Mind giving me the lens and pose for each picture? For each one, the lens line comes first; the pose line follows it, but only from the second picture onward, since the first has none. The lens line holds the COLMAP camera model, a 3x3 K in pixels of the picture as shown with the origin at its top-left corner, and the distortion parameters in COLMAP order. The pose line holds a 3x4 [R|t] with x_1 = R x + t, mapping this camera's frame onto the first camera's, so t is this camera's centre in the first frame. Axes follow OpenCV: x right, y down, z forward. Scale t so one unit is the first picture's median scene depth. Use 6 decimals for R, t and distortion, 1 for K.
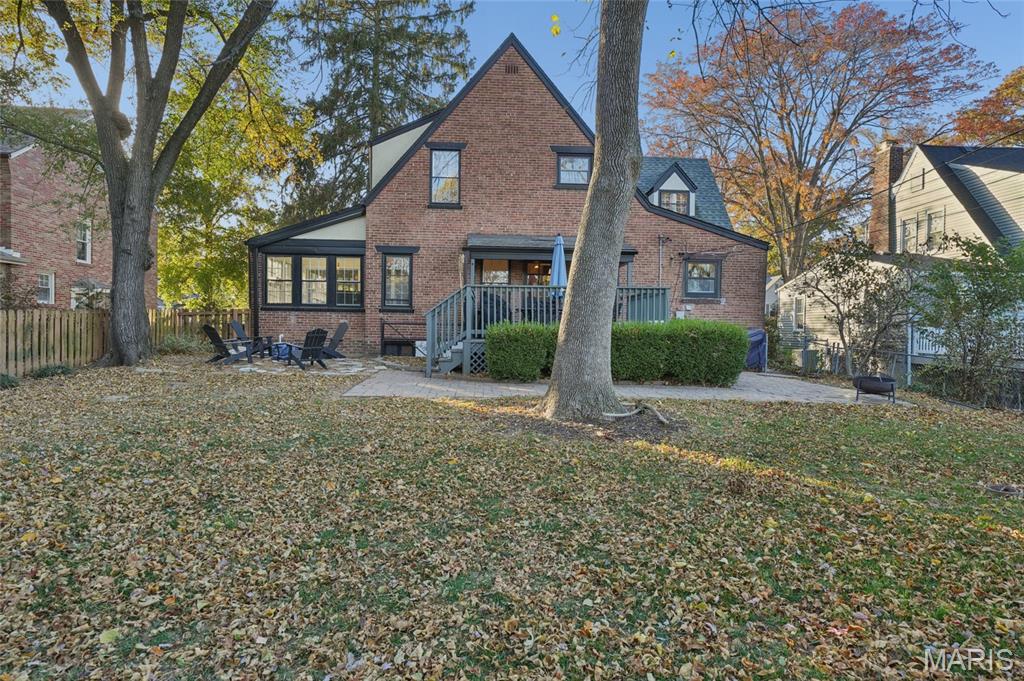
lens RADIAL K [[613.3, 0, 512.9], [0, 613.3, 336.4], [0, 0, 1]] dist [0.005134, 0.001024]
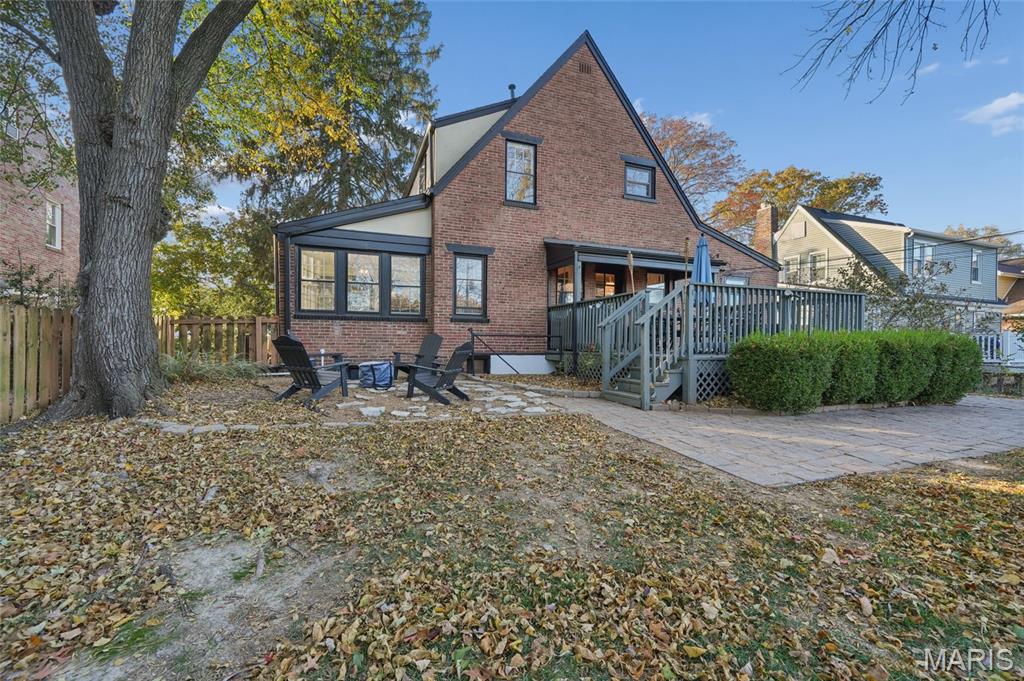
lens RADIAL K [[423.7, 0, 511.2], [0, 423.7, 344.4], [0, 0, 1]] dist [-0.010544, 0.000131]
pose [[0.953929, -0.007052, 0.299951, -0.311210], [0.007945, 0.999967, -0.001758, -0.006891], [-0.299928, 0.004060, 0.953953, 0.413257]]
